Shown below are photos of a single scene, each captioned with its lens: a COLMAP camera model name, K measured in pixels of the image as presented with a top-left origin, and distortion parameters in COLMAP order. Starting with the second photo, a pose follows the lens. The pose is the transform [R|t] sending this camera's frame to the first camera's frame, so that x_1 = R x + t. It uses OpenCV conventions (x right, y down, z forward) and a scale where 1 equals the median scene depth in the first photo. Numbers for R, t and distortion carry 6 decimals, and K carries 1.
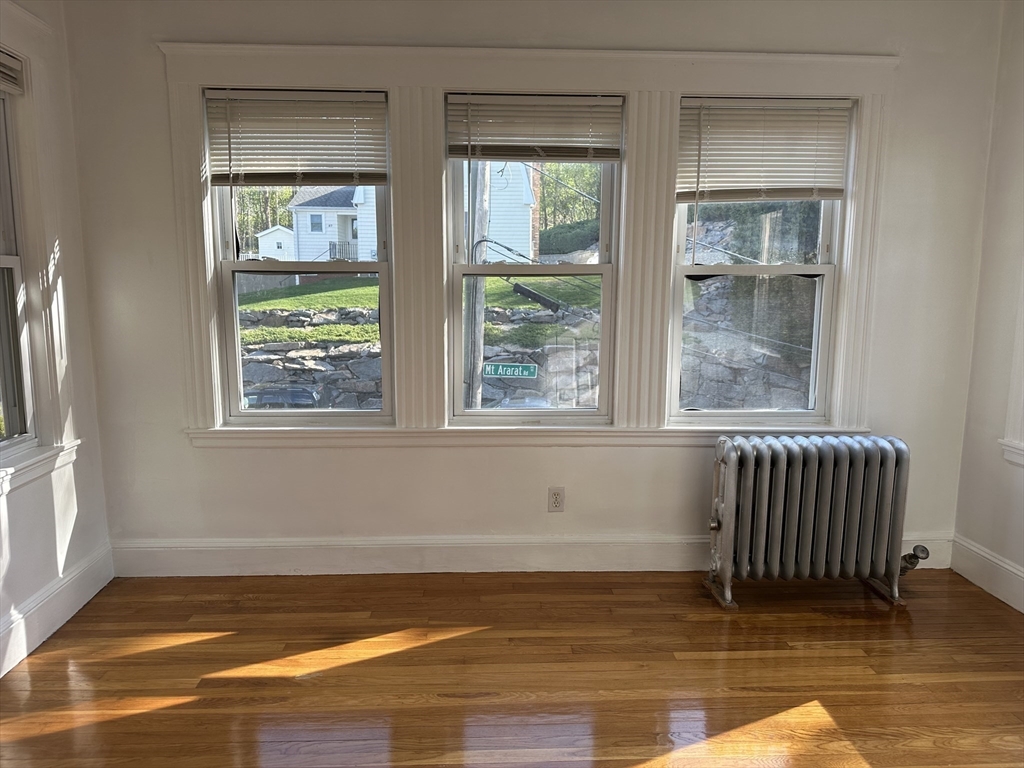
lens RADIAL K [[728.0, 0, 512.0], [0, 728.0, 384.0], [0, 0, 1]] dist [0.099527, -0.153145]
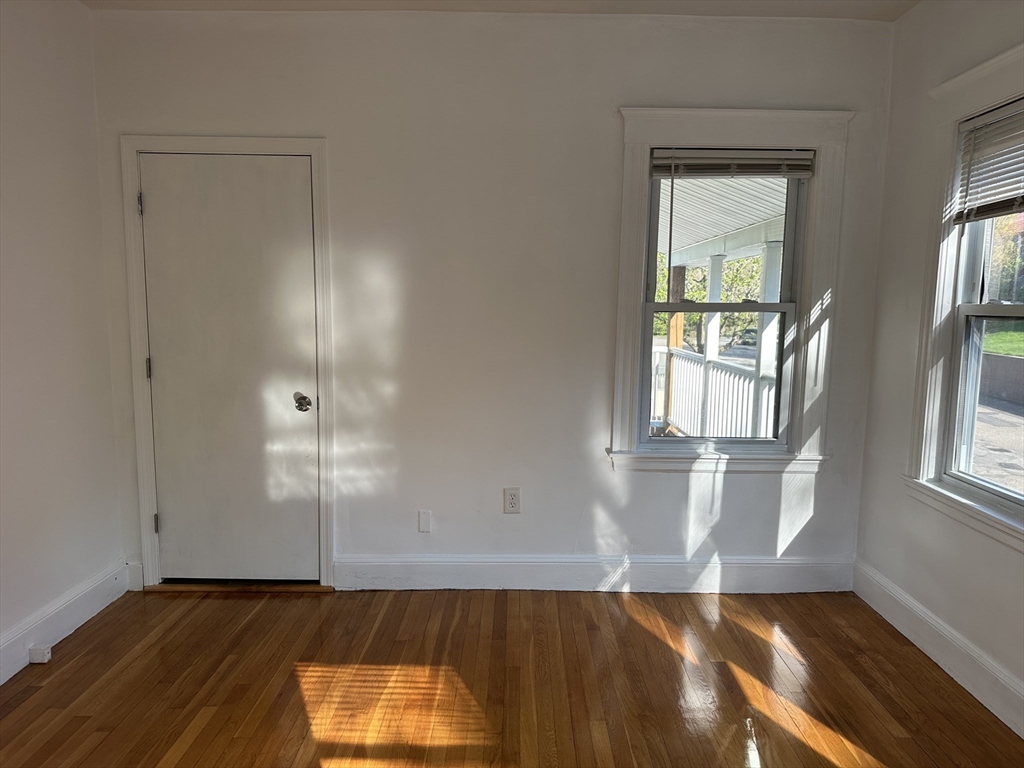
lens RADIAL K [[707.3, 0, 511.4], [0, 707.3, 391.0], [0, 0, 1]] dist [0.095103, -0.134888]
pose [[-0.048094, 0.117156, -0.991948, 0.545358], [-0.155806, 0.980061, 0.123307, -0.088233], [0.986616, 0.160482, -0.028881, 0.509722]]
